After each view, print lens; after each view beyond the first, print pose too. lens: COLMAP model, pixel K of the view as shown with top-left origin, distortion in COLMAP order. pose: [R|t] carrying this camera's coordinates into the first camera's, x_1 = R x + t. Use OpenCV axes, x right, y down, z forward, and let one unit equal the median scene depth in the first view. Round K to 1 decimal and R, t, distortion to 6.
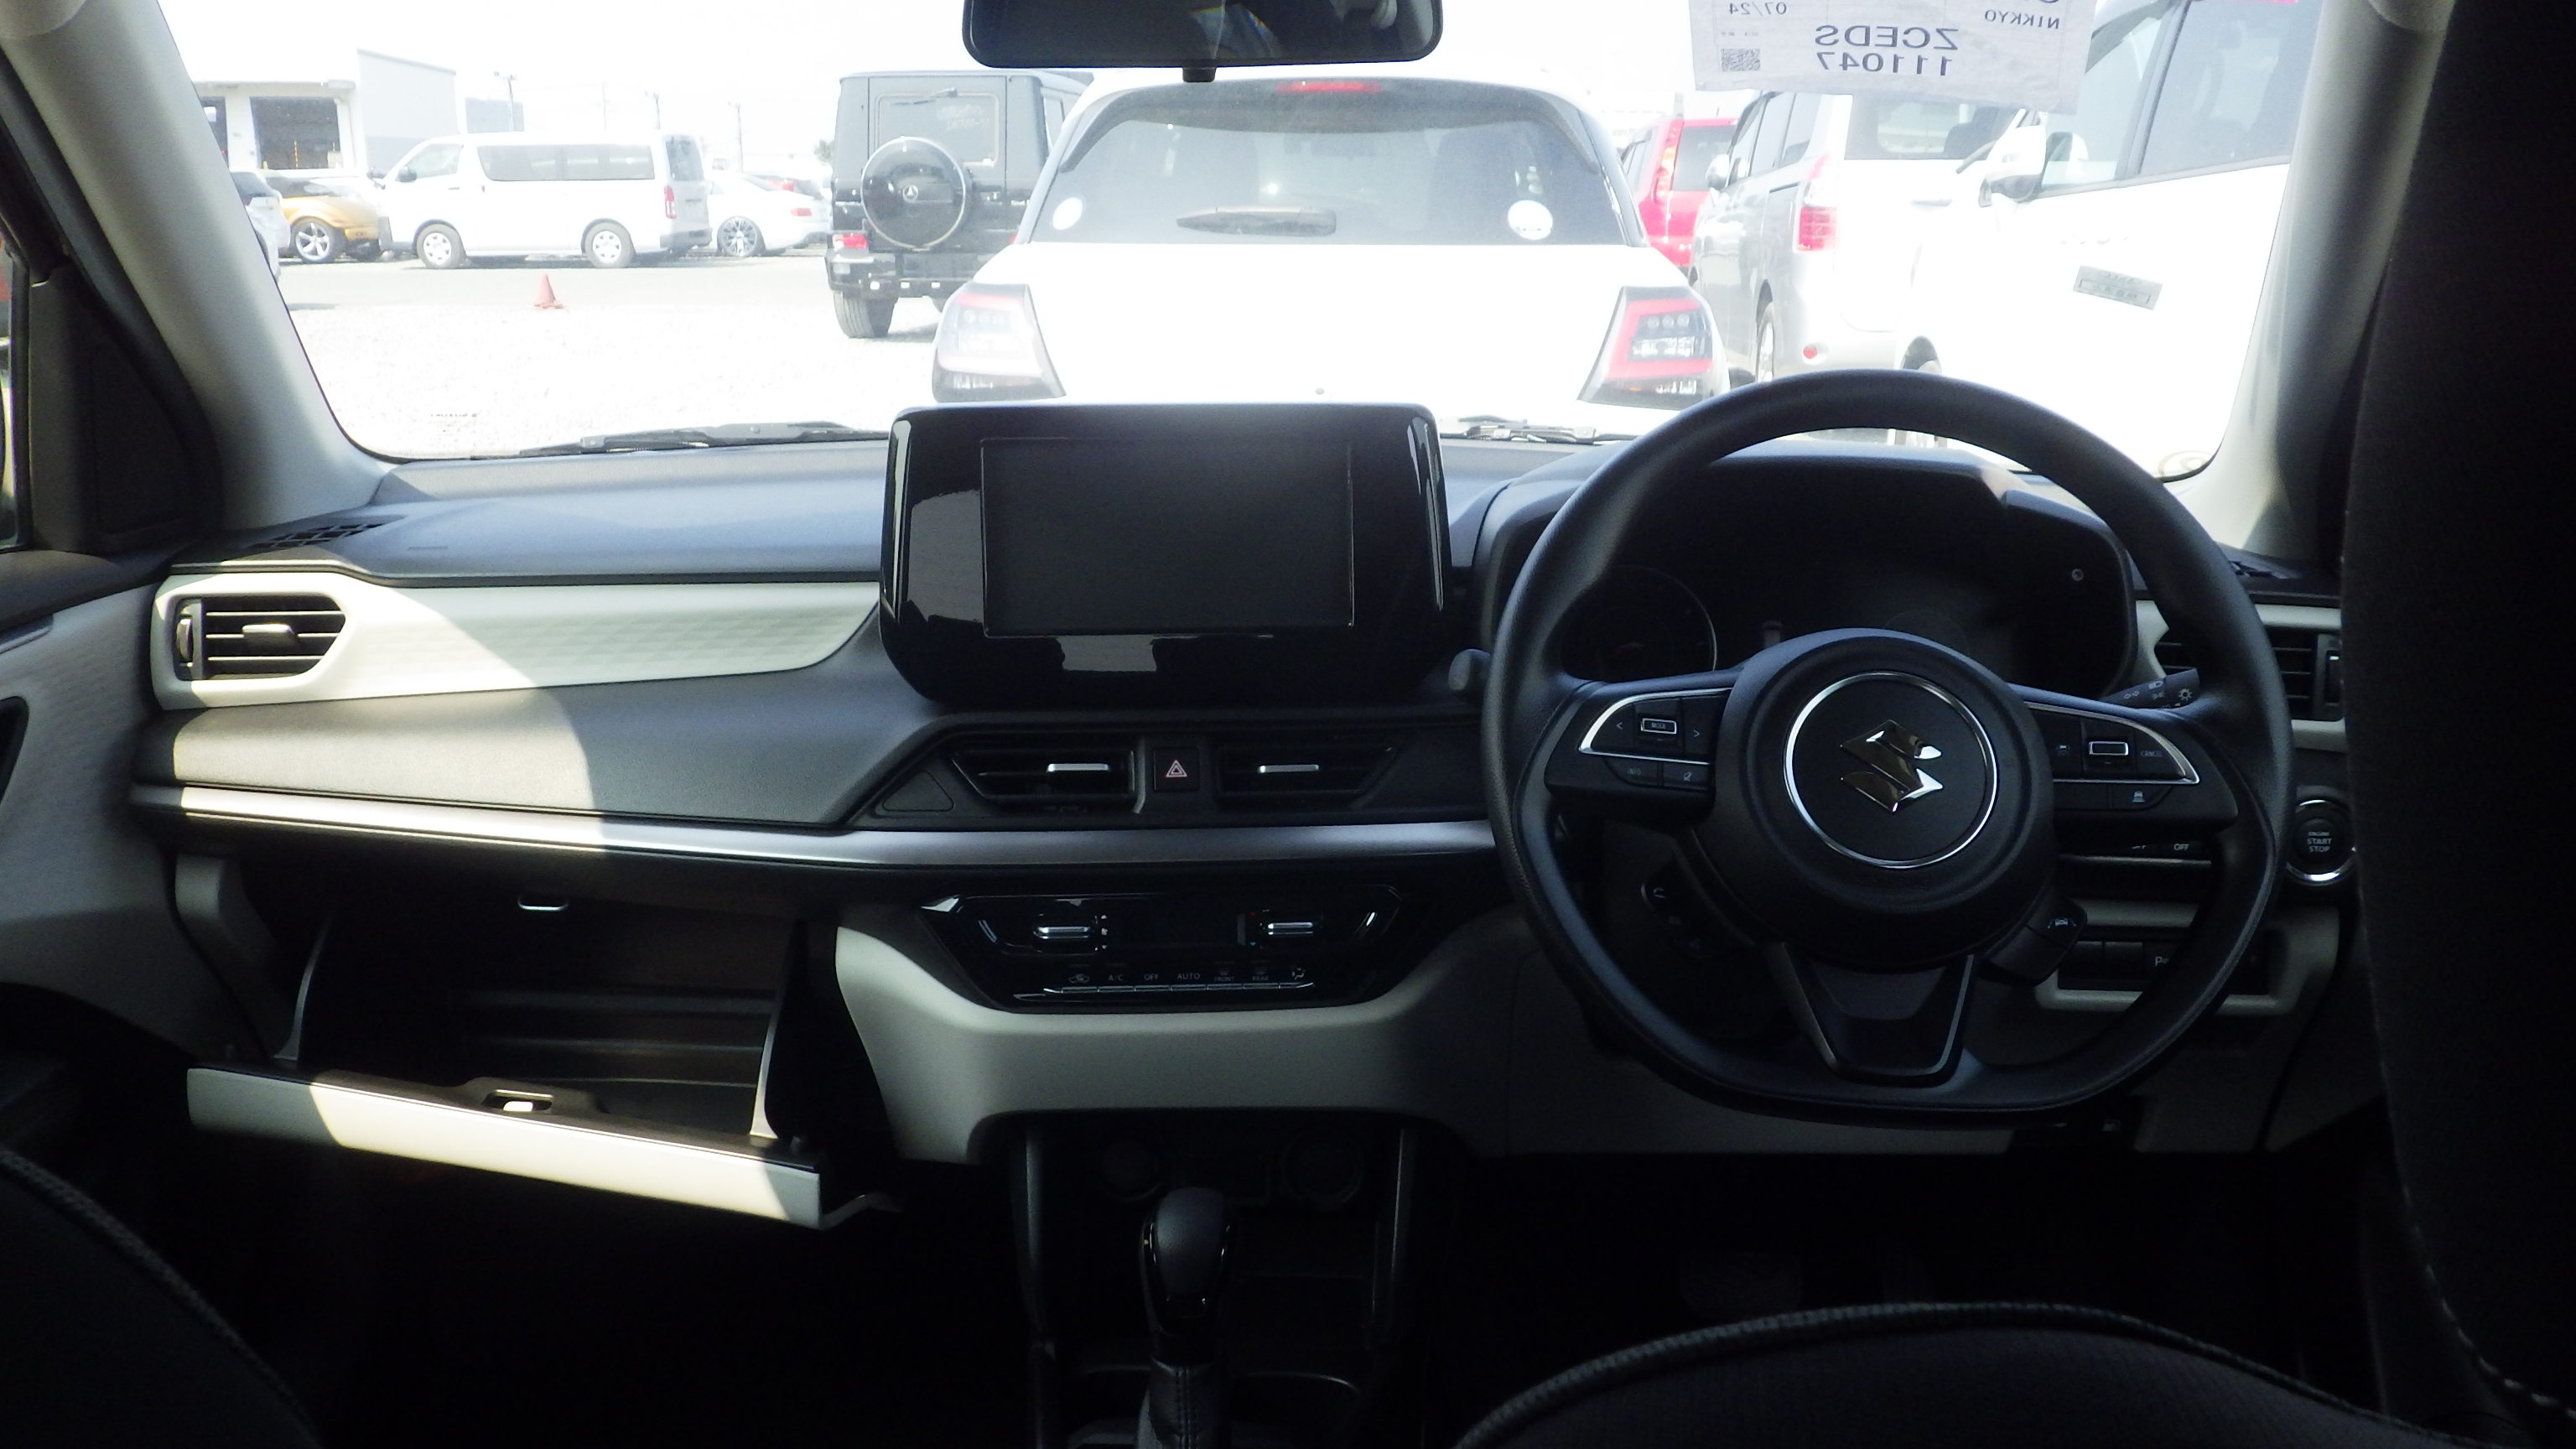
lens RADIAL K [[2173.4, 0, 1288.0], [0, 2173.4, 724.5], [0, 0, 1]] dist [0.000845, -0.002343]
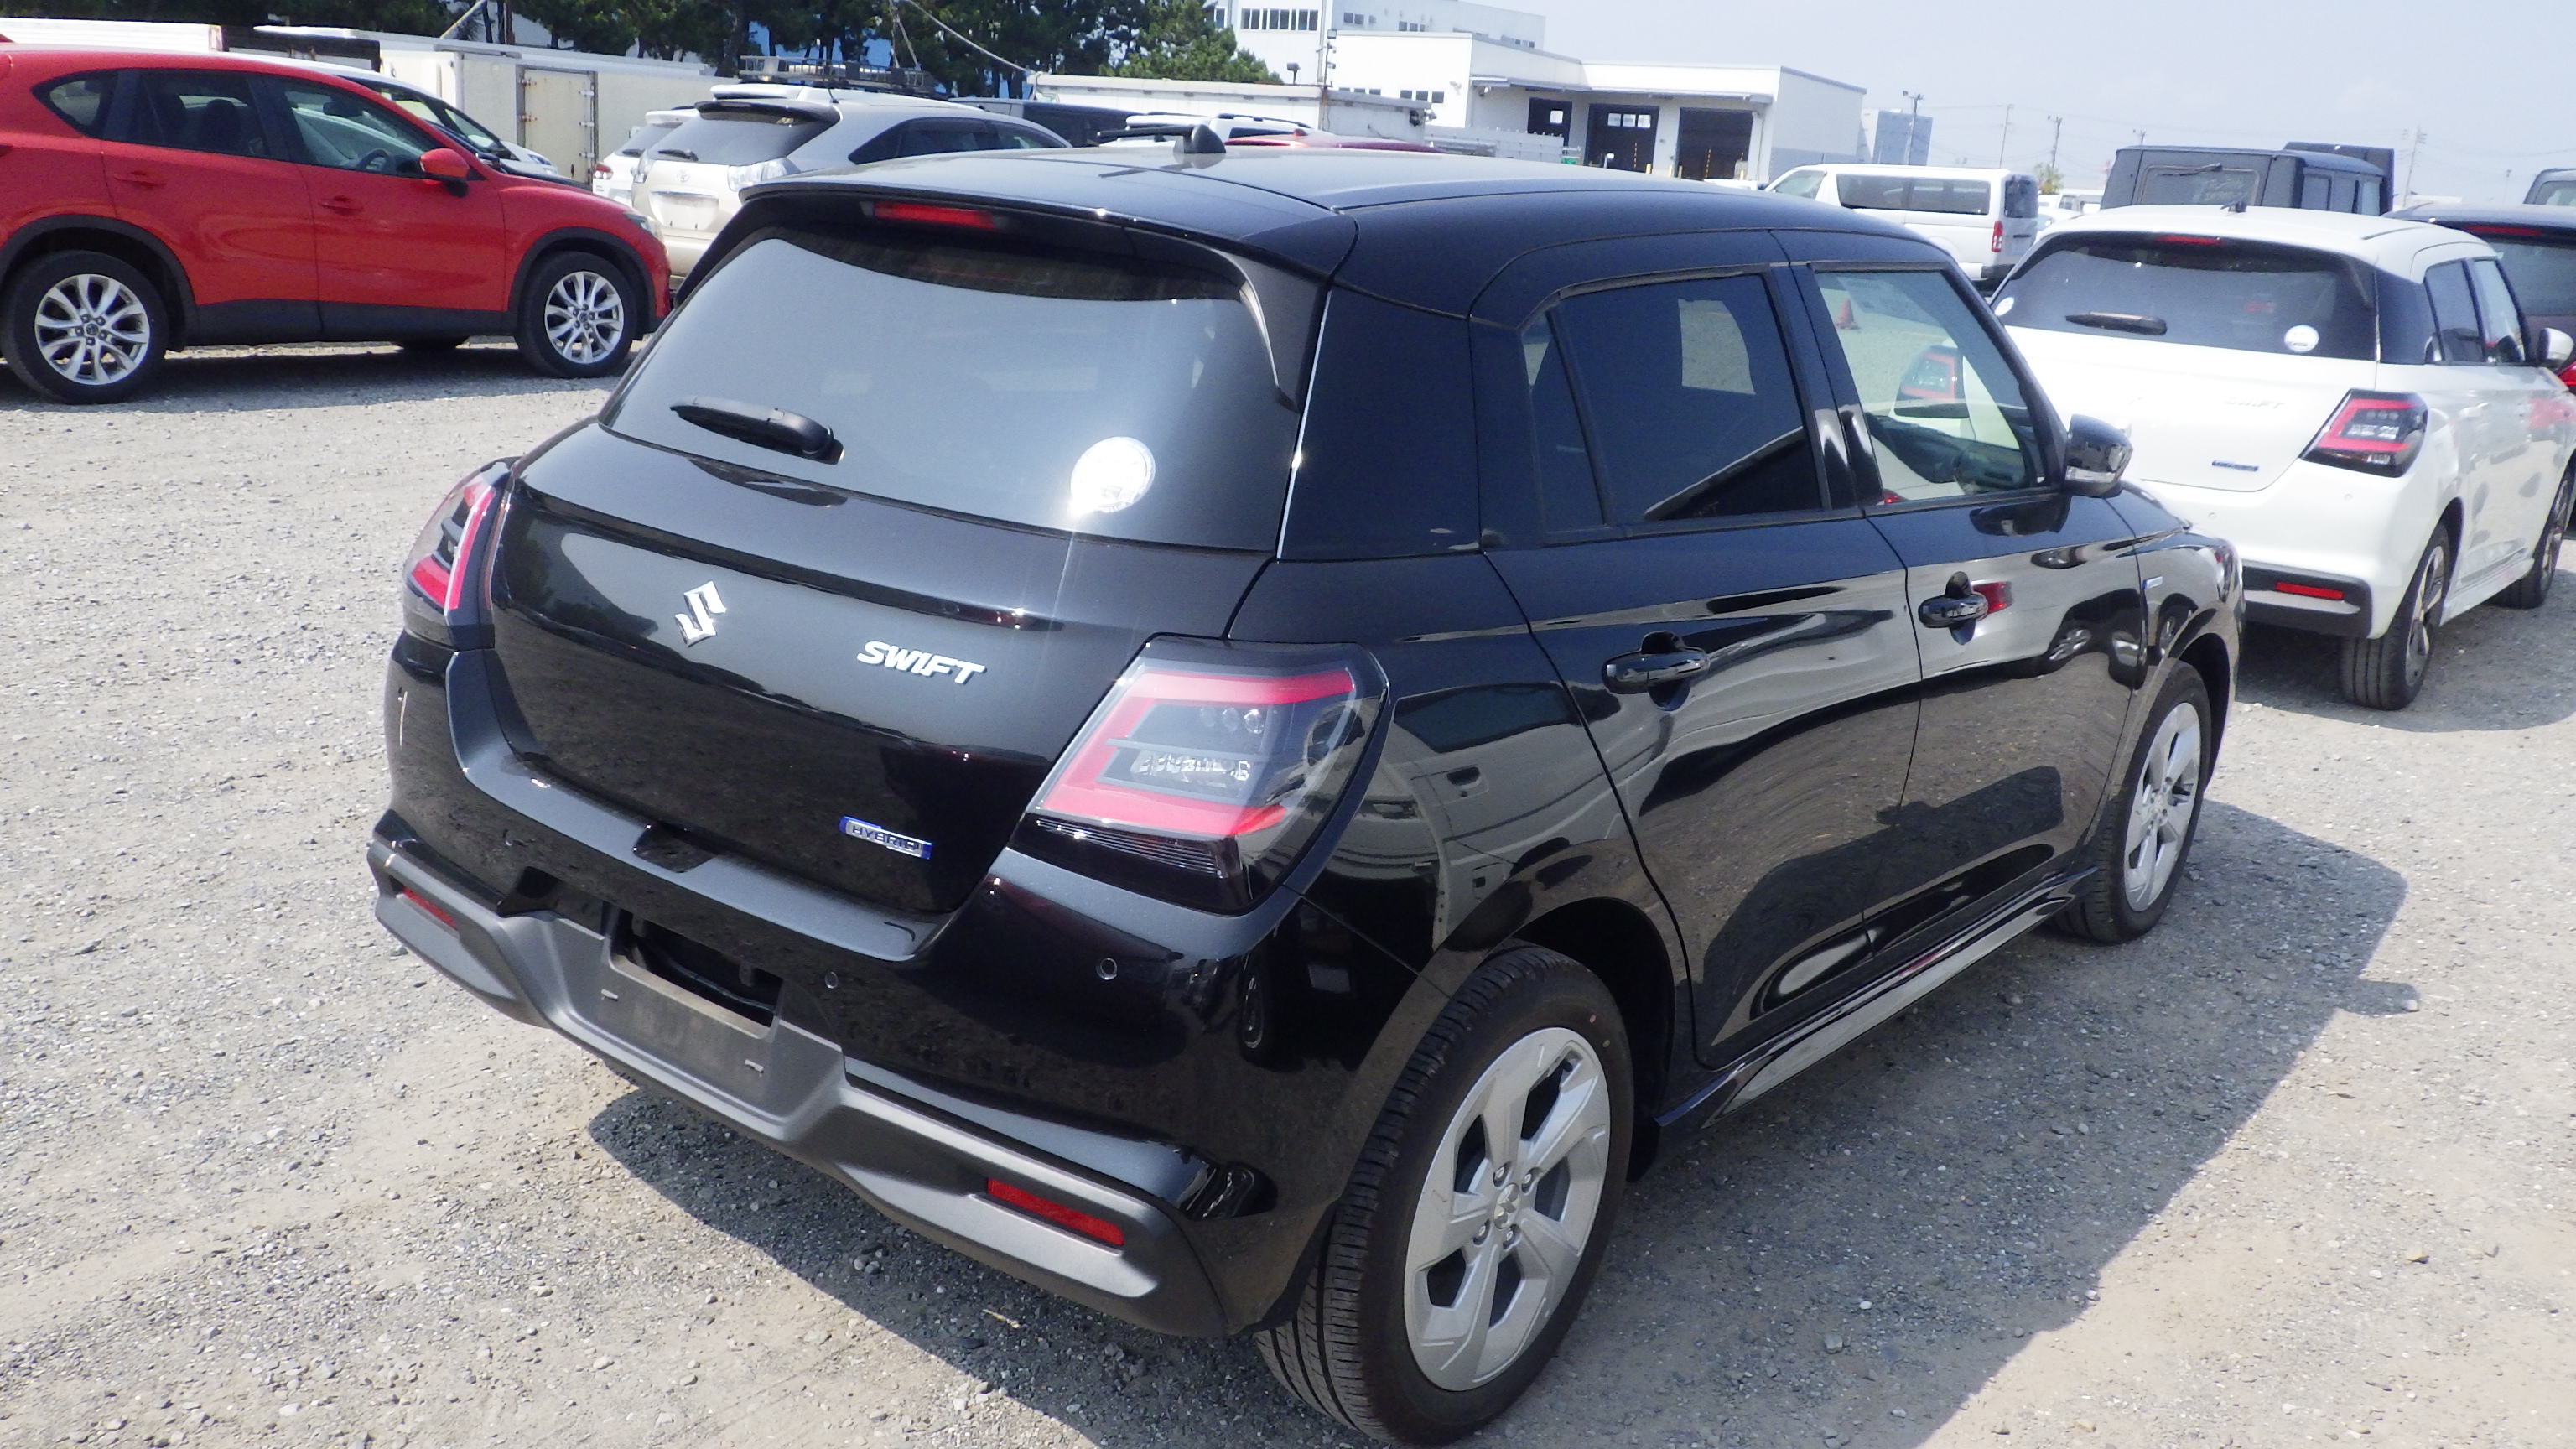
lens RADIAL K [[2173.4, 0, 1288.0], [0, 2173.4, 724.5], [0, 0, 1]] dist [0.000845, -0.002343]
pose [[0.821671, 0.193309, -0.536179, 0.389883], [-0.197442, 0.979018, 0.050395, 0.092914], [0.534671, 0.064456, 0.842599, -0.626167]]
